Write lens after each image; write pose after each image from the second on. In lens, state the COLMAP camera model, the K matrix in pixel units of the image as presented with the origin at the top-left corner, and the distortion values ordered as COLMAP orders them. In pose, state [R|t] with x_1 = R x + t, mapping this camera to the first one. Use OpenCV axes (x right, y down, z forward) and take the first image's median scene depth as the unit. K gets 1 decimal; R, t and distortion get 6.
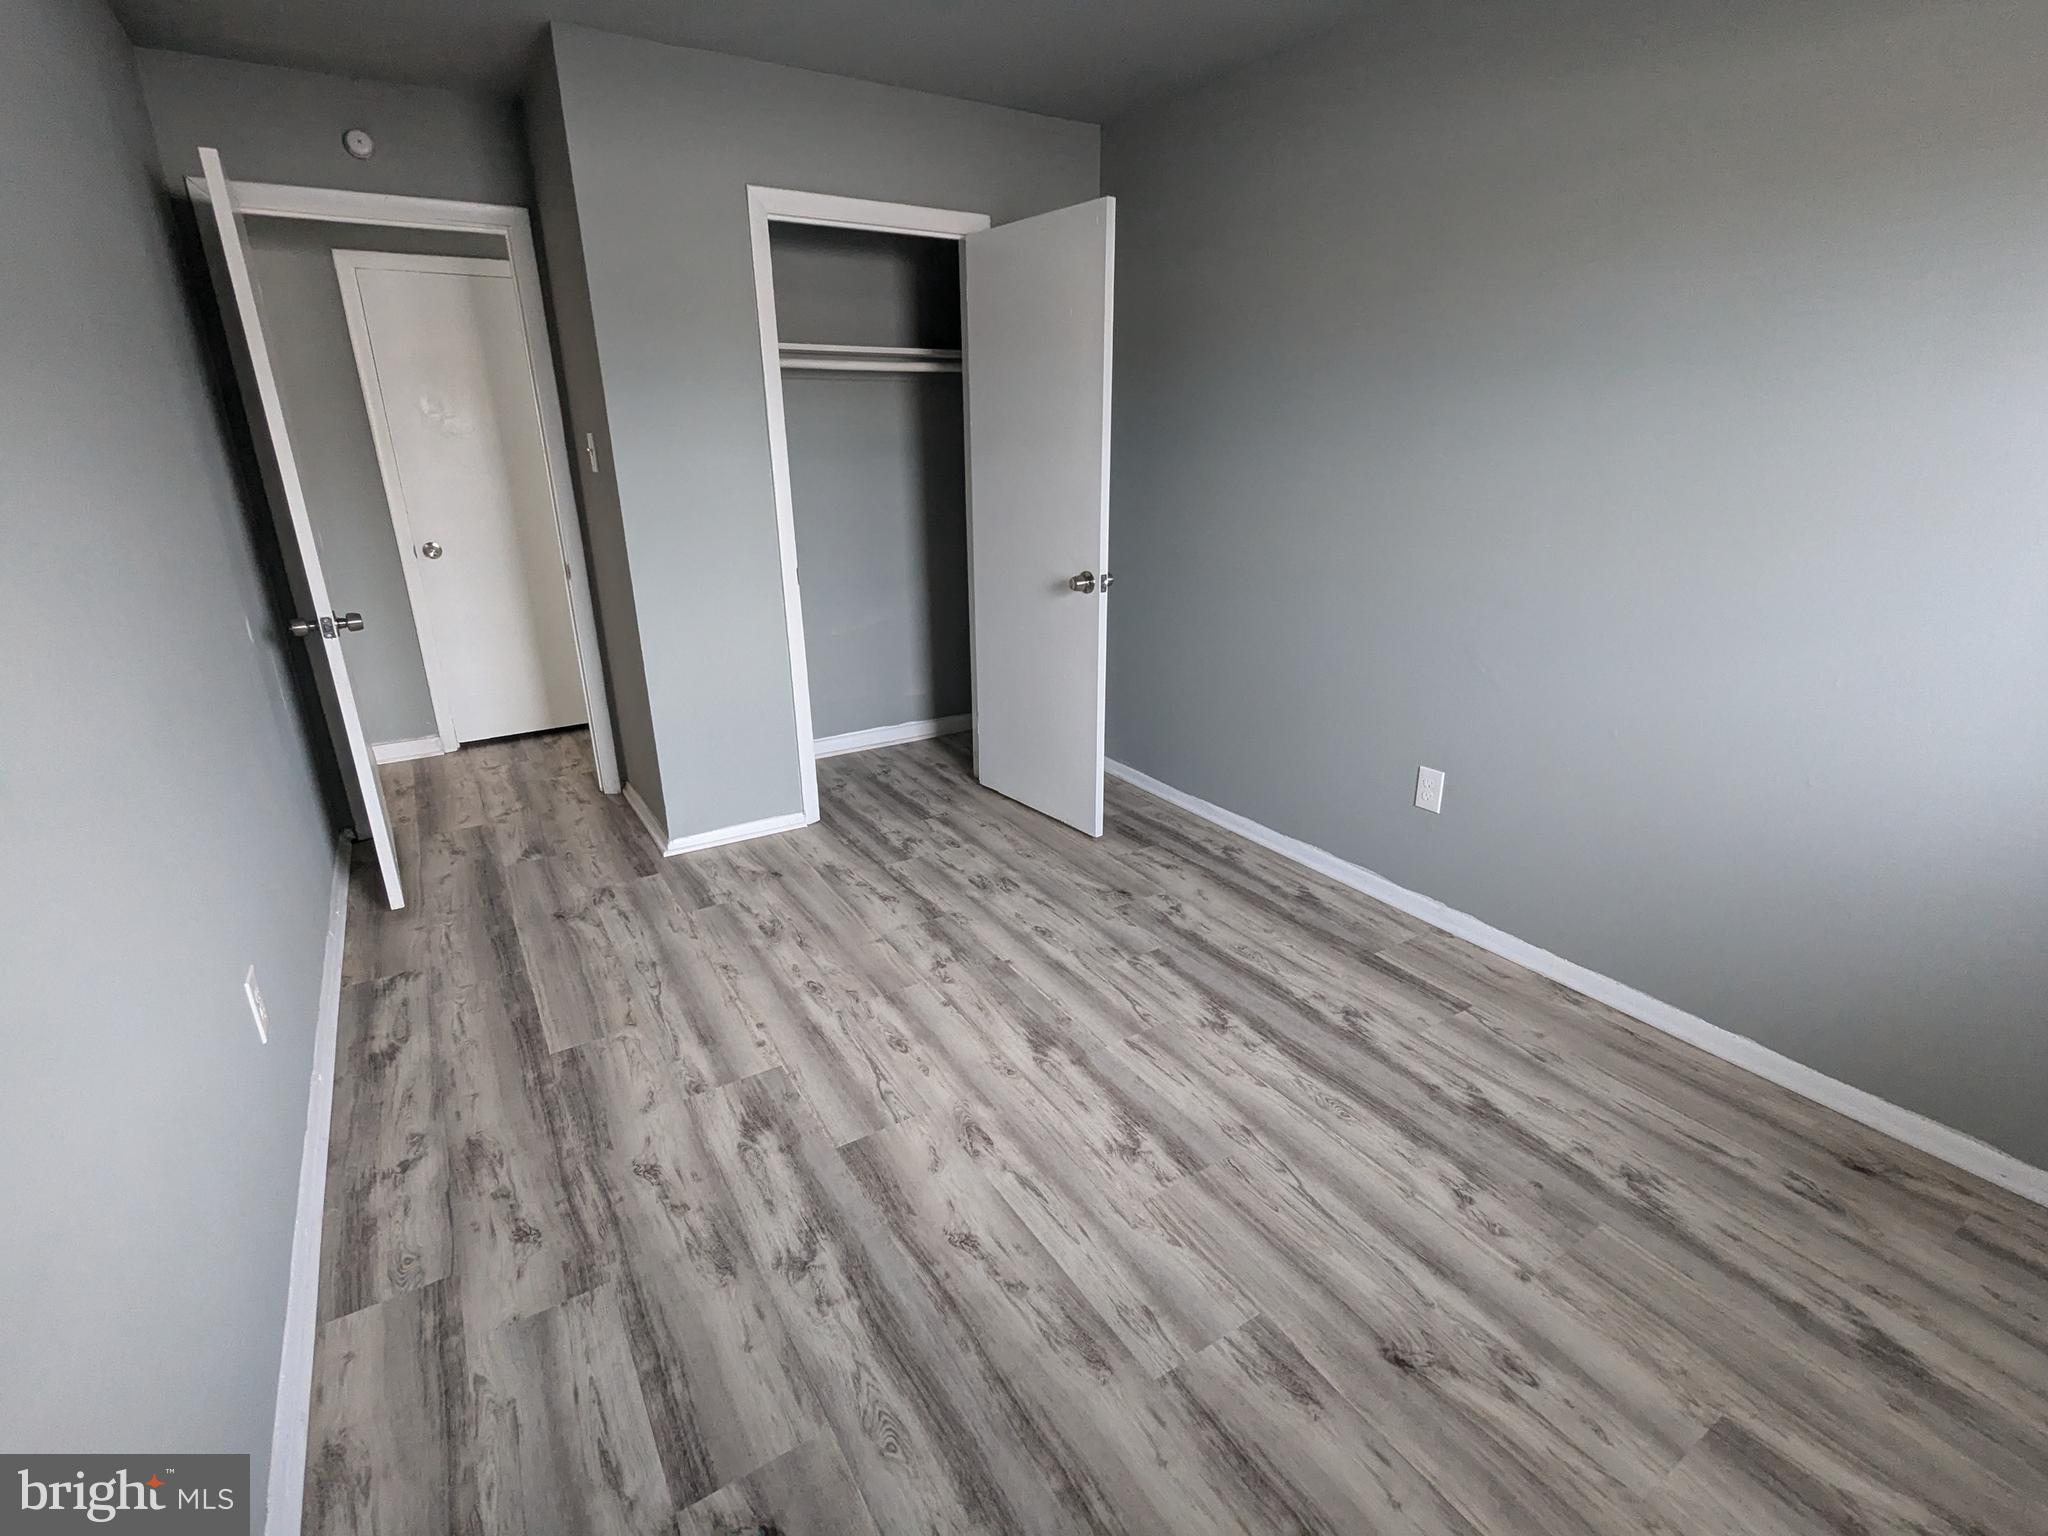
lens RADIAL K [[968.5, 0, 1034.7], [0, 968.5, 756.3], [0, 0, 1]] dist [-0.001074, 0.007068]
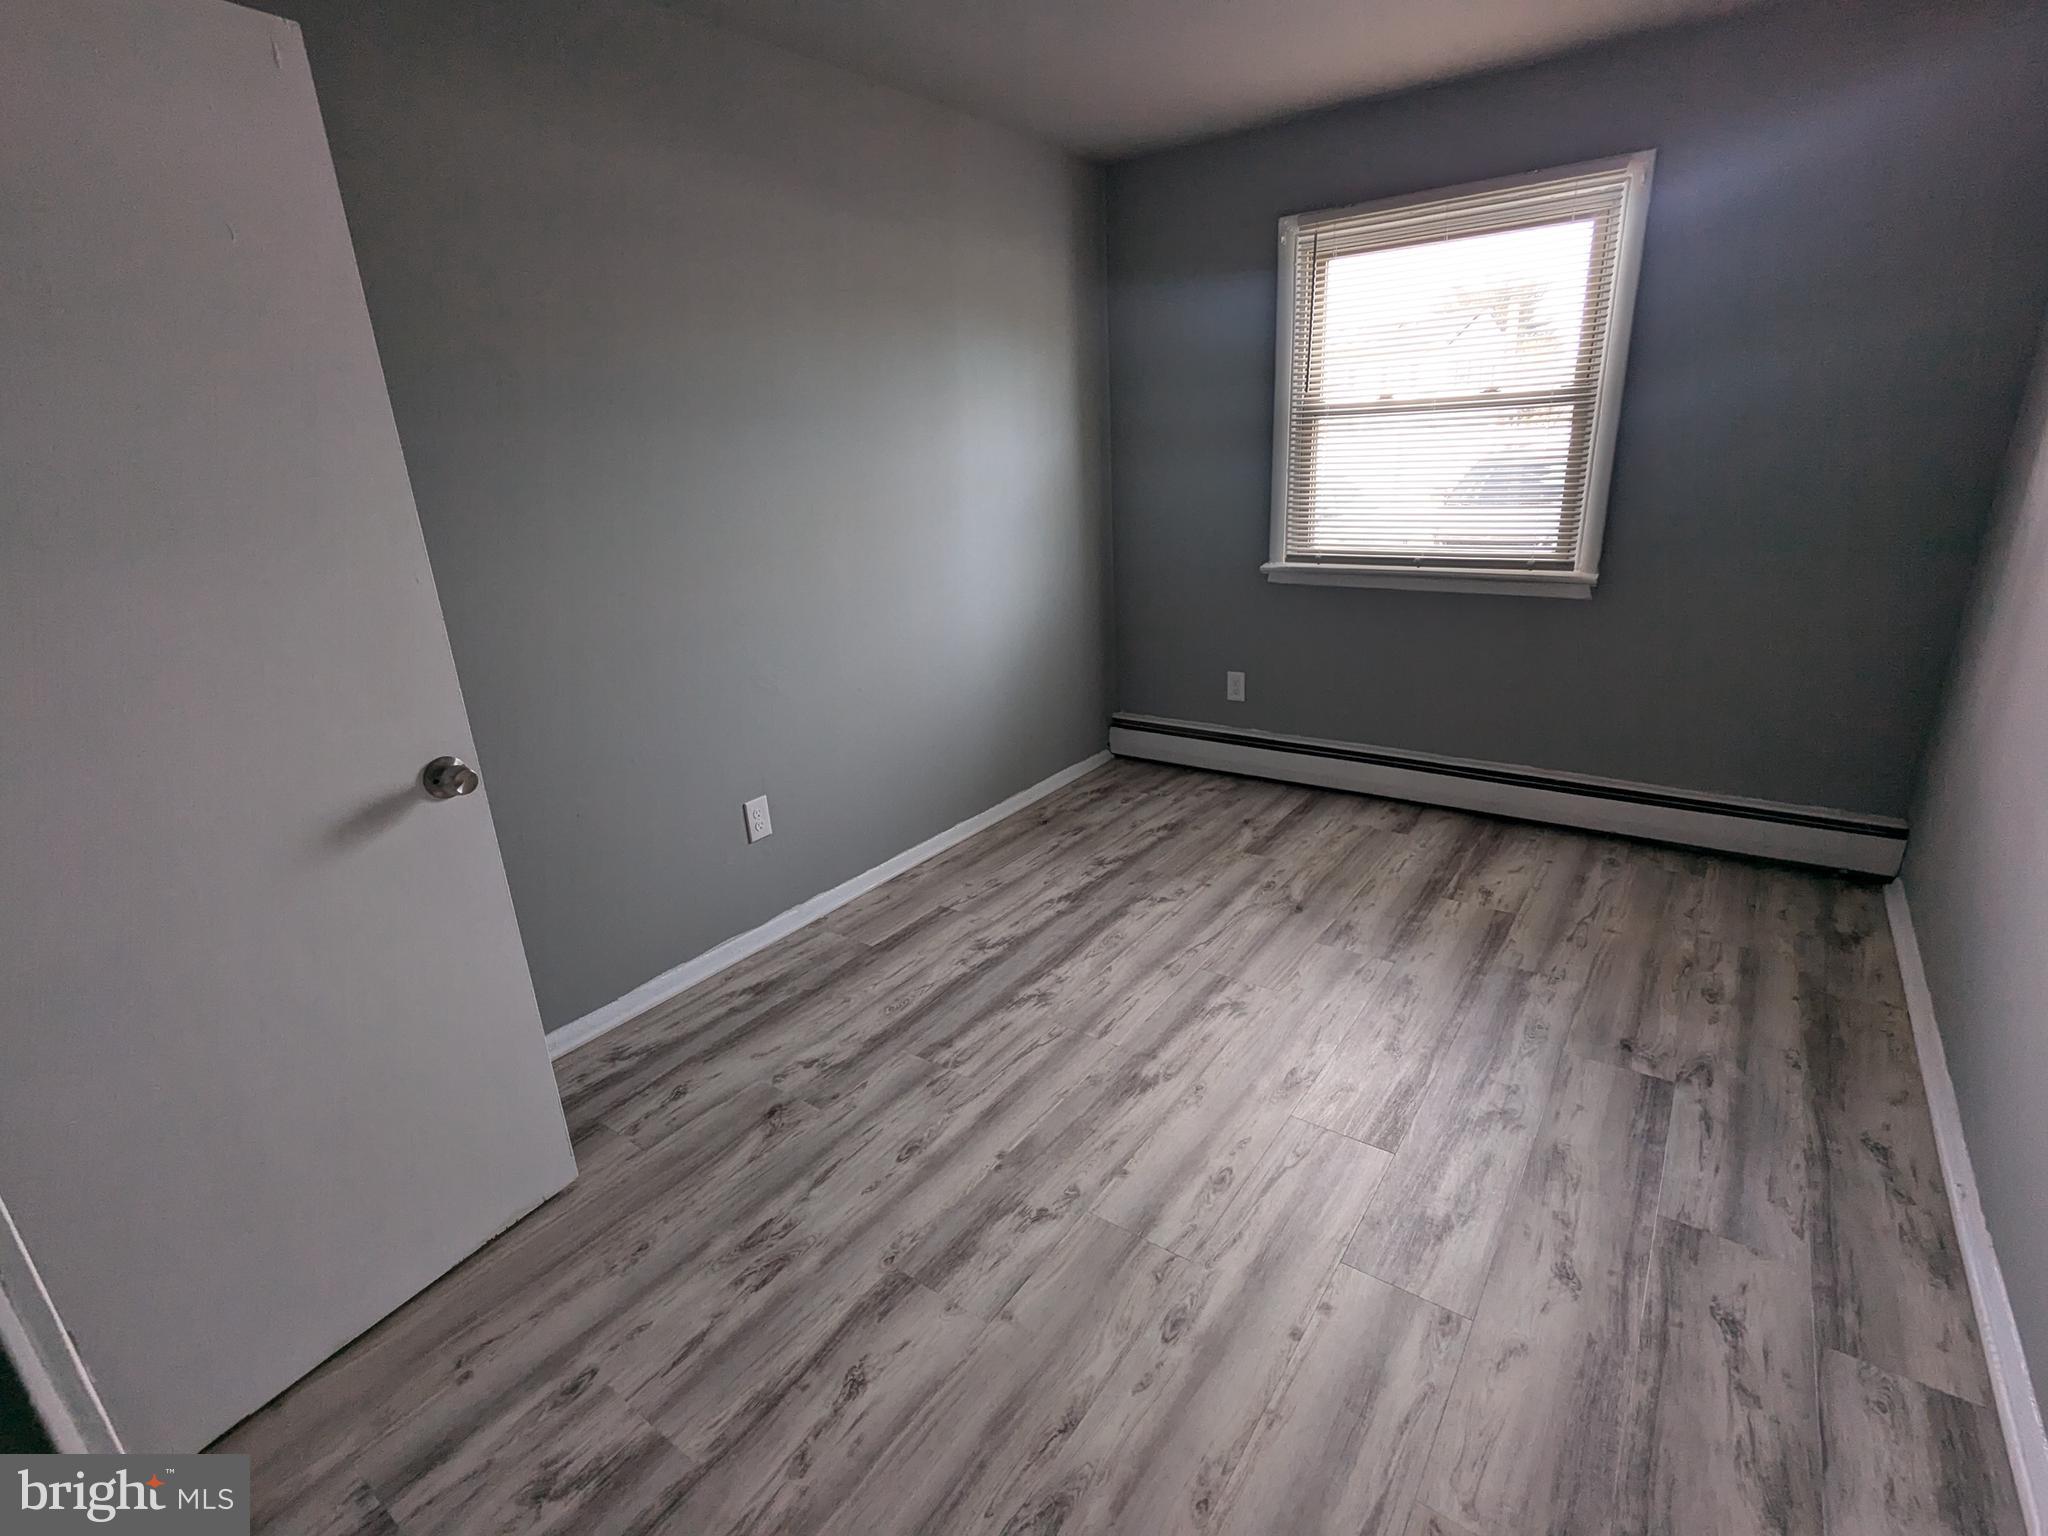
lens RADIAL K [[968.5, 0, 1034.7], [0, 968.5, 763.3], [0, 0, 1]] dist [-0.001074, 0.007068]
pose [[-0.366121, -0.270079, 0.890513, -0.755711], [0.344828, 0.849456, 0.399398, -0.410579], [-0.864320, 0.453302, -0.217873, 1.204292]]
